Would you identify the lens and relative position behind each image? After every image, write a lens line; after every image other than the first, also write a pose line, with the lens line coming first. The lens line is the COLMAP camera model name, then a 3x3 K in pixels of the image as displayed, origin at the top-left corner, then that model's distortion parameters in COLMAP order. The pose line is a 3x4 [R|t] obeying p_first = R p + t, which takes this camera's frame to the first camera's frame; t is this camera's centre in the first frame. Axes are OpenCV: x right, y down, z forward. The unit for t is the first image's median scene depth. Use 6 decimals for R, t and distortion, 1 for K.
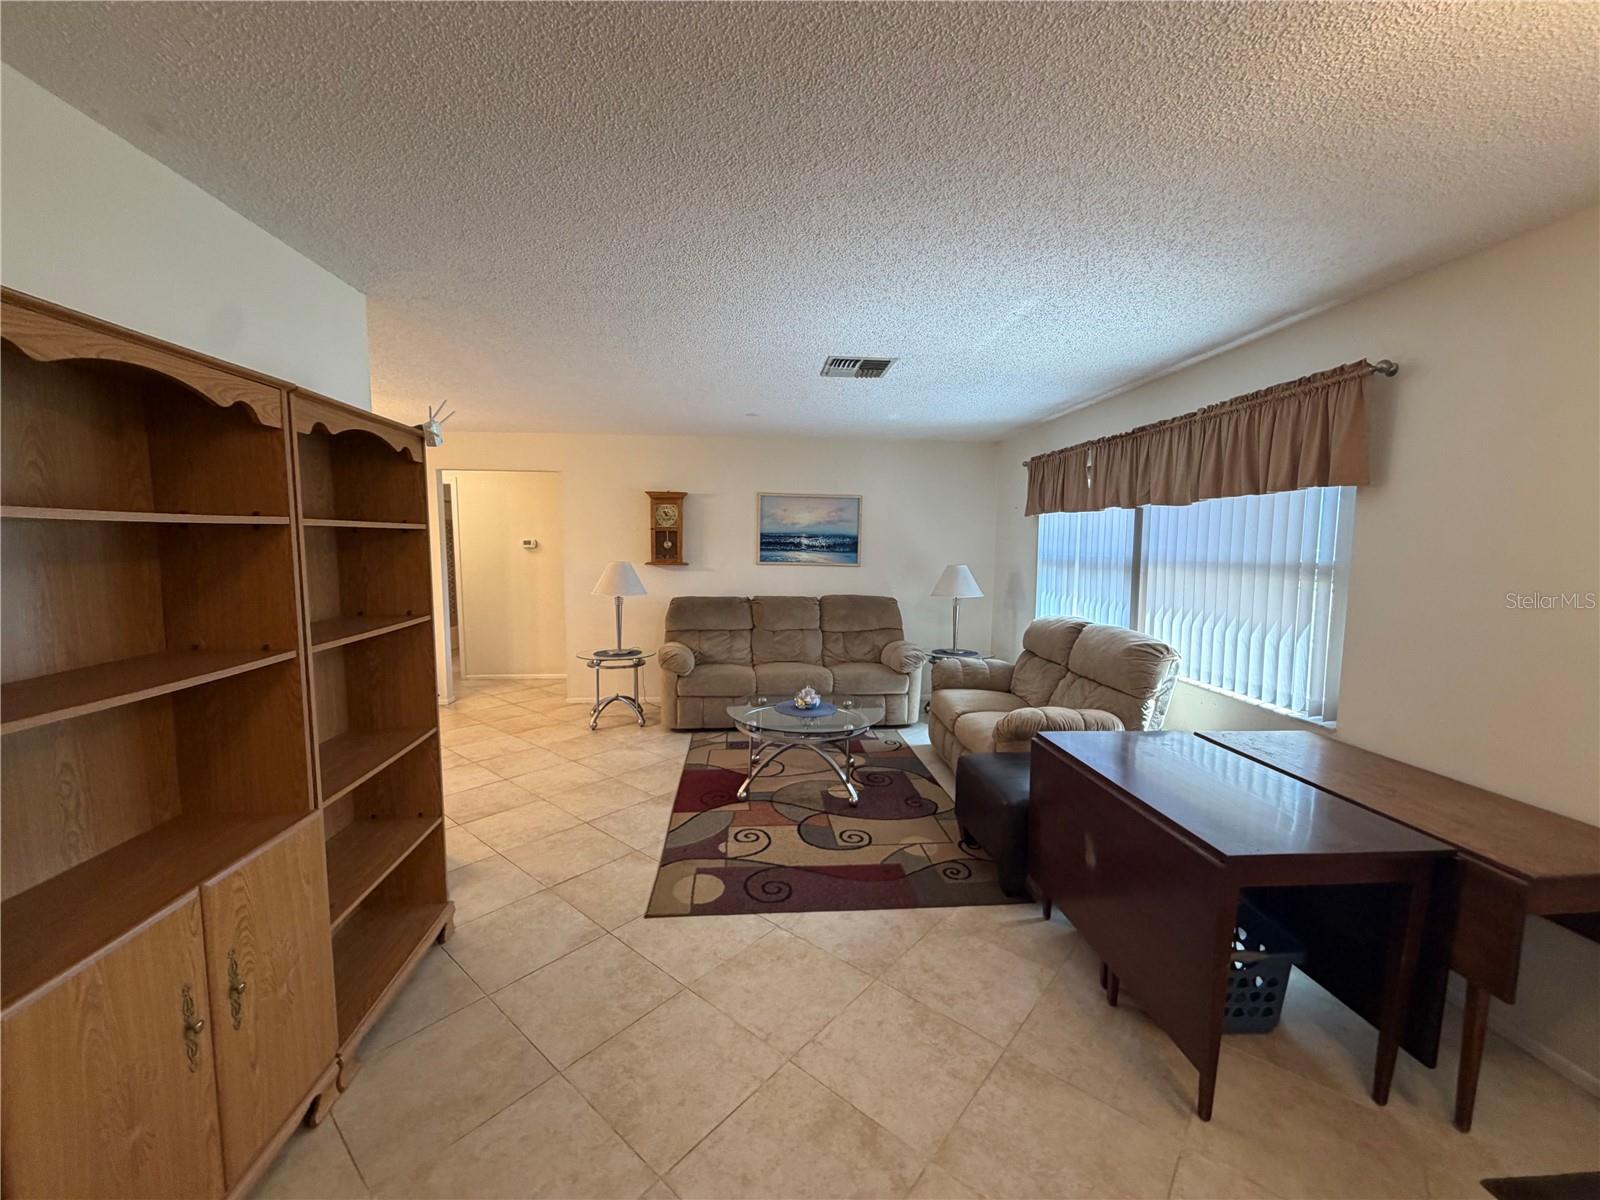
lens RADIAL K [[639.7, 0, 793.2], [0, 639.7, 600.6], [0, 0, 1]] dist [0.001345, -0.000382]
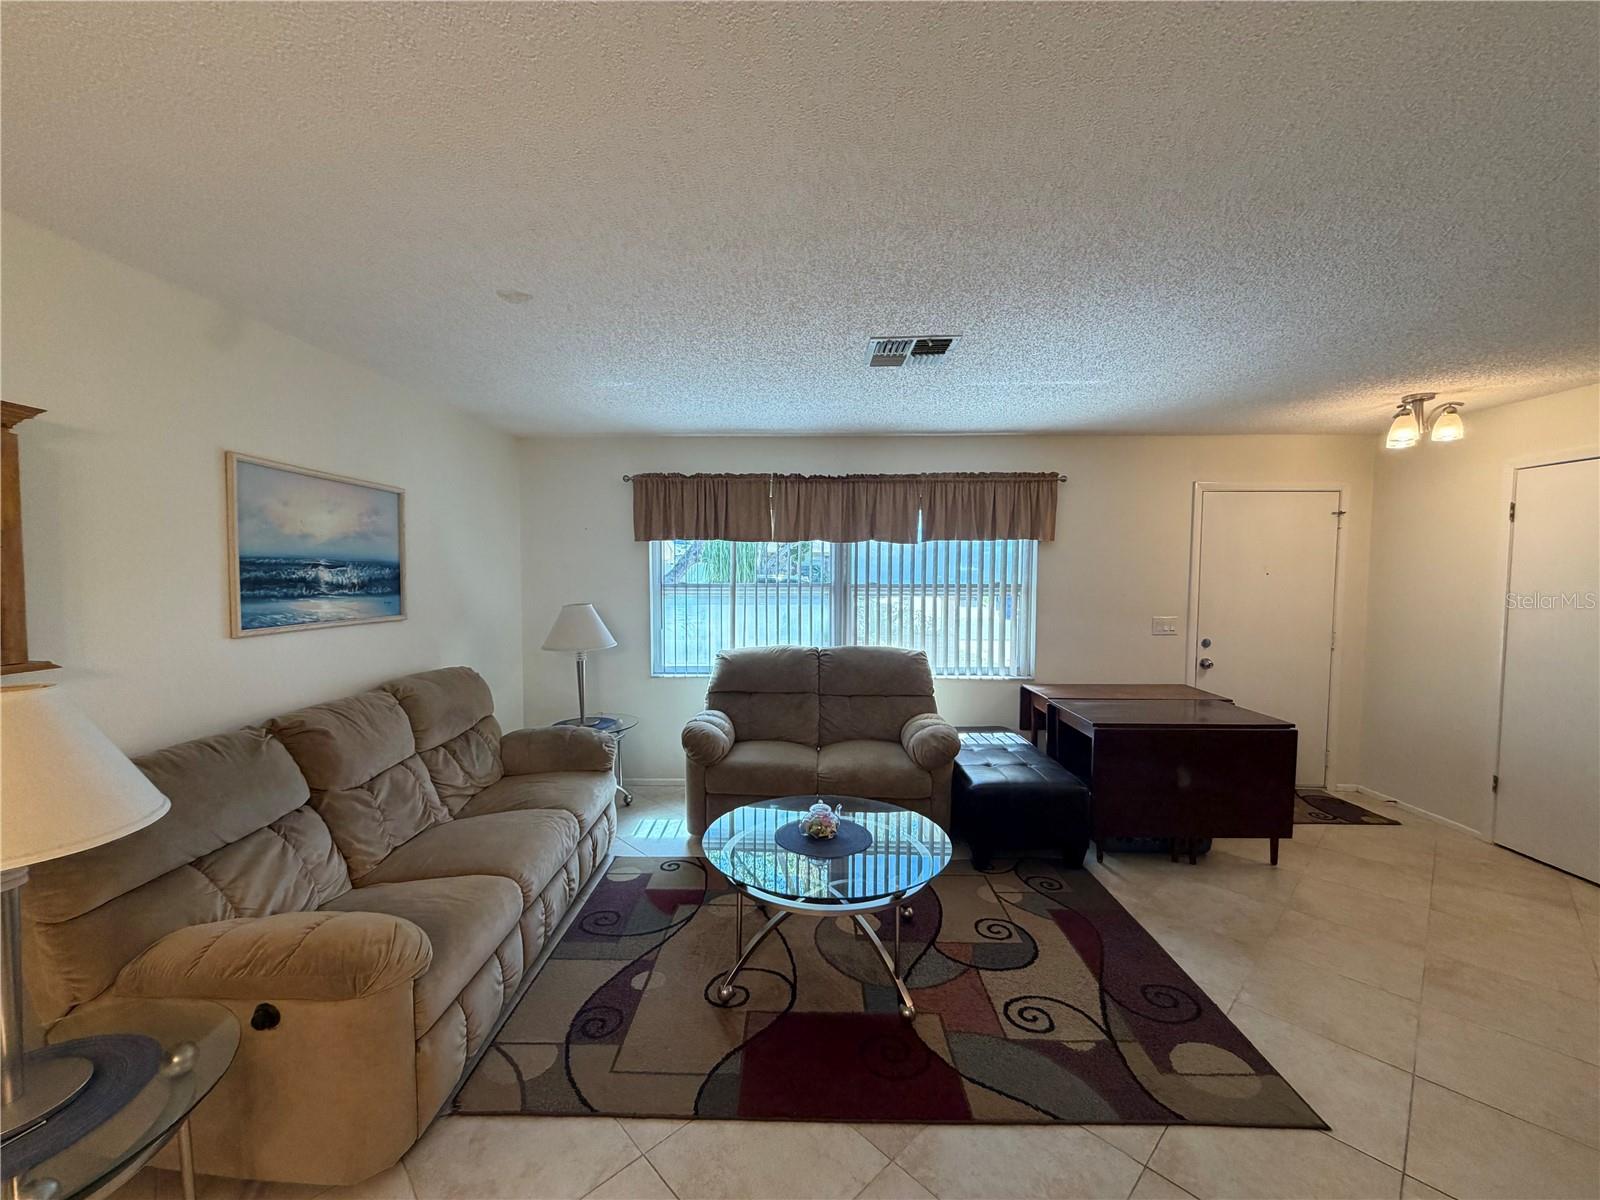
lens RADIAL K [[639.7, 0, 793.2], [0, 639.7, 600.4], [0, 0, 1]] dist [0.001345, -0.000382]
pose [[0.094908, -0.057957, 0.993798, -0.456681], [0.089964, 0.994718, 0.049419, -0.076444], [-0.991413, 0.084716, 0.099620, 0.710163]]
